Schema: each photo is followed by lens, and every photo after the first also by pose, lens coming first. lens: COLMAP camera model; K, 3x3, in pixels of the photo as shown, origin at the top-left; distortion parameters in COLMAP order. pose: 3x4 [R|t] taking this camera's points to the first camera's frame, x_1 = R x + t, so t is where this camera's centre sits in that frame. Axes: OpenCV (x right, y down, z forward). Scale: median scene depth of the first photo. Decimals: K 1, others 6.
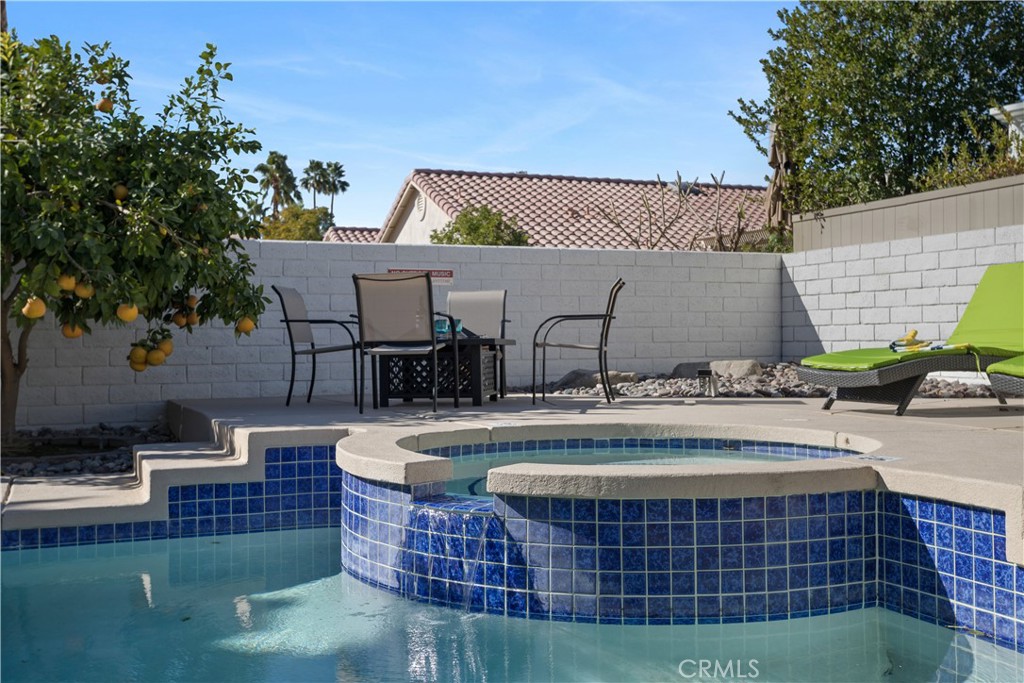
lens RADIAL K [[1129.9, 0, 512.4], [0, 1129.9, 341.1], [0, 0, 1]] dist [0.025618, 0.000000]
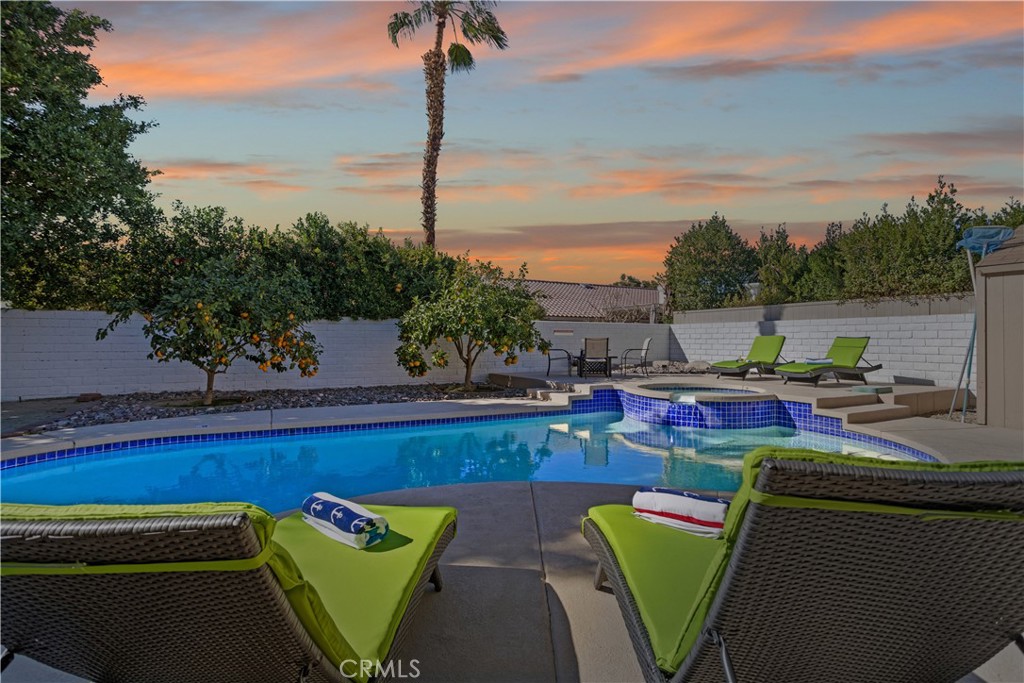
lens RADIAL K [[494.4, 0, 537.1], [0, 494.4, 332.3], [0, 0, 1]] dist [0.003428, 0.002915]
pose [[0.993515, 0.013630, 0.112883, -0.603898], [-0.011566, 0.999754, -0.018915, -0.063375], [-0.113114, 0.017486, 0.993428, -0.607733]]
